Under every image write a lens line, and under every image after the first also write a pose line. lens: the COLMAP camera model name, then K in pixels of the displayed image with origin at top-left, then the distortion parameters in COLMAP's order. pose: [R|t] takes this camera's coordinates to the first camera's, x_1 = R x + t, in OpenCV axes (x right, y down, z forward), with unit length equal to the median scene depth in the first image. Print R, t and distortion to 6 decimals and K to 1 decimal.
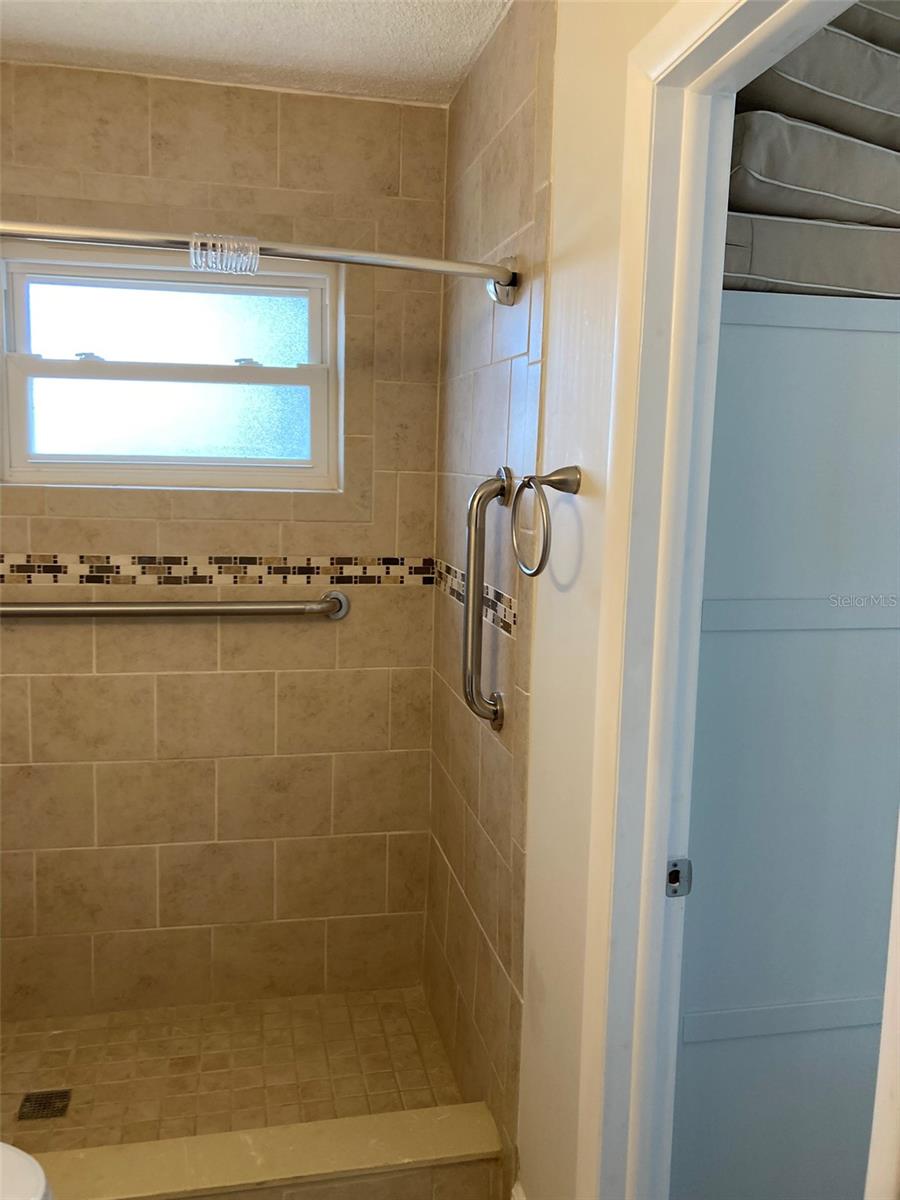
lens RADIAL K [[984.8, 0, 404.5], [0, 984.8, 588.5], [0, 0, 1]] dist [0.007151, -0.018058]
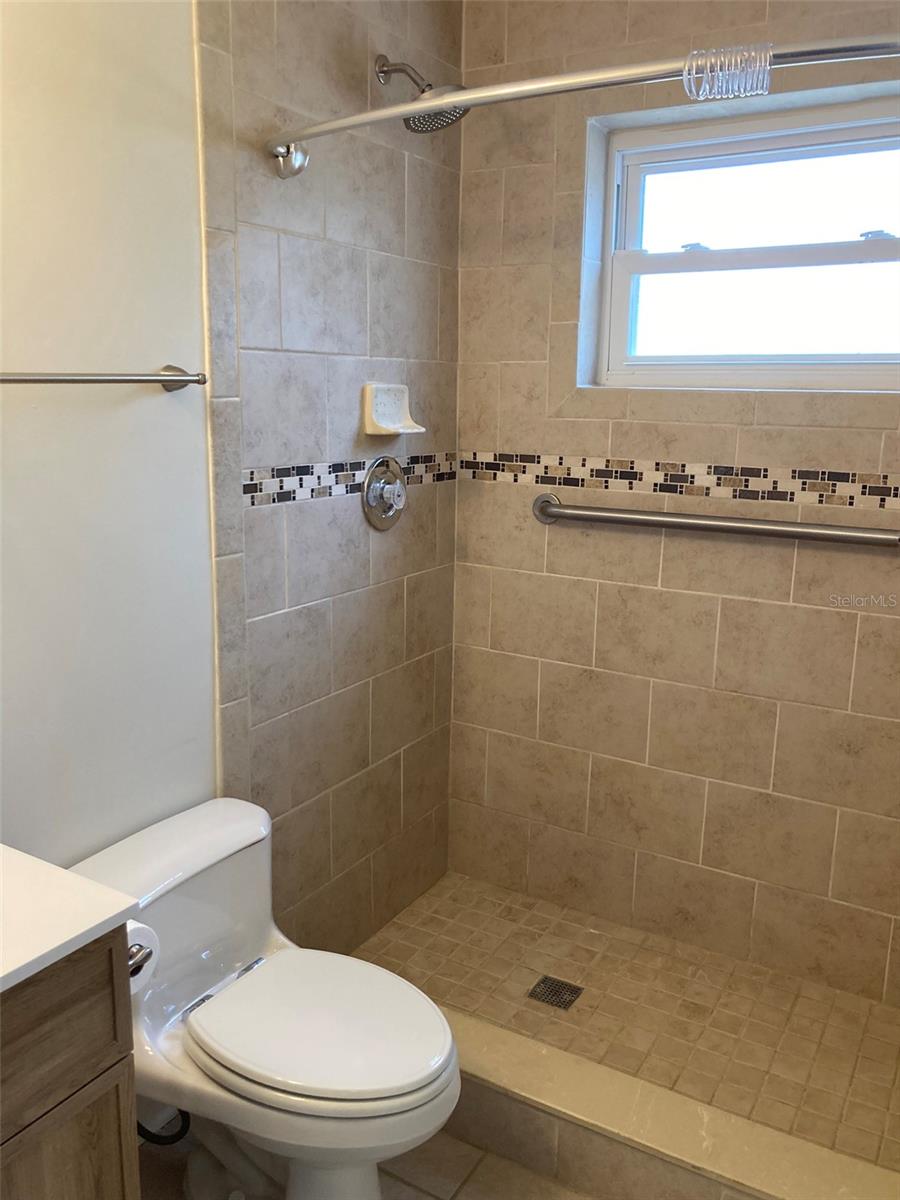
lens RADIAL K [[984.8, 0, 445.7], [0, 984.8, 596.0], [0, 0, 1]] dist [0.007151, -0.018058]
pose [[0.733884, 0.130346, -0.666651, 0.168906], [-0.070341, 0.990723, 0.116276, -0.001902], [0.675623, -0.038440, 0.736245, 0.155938]]
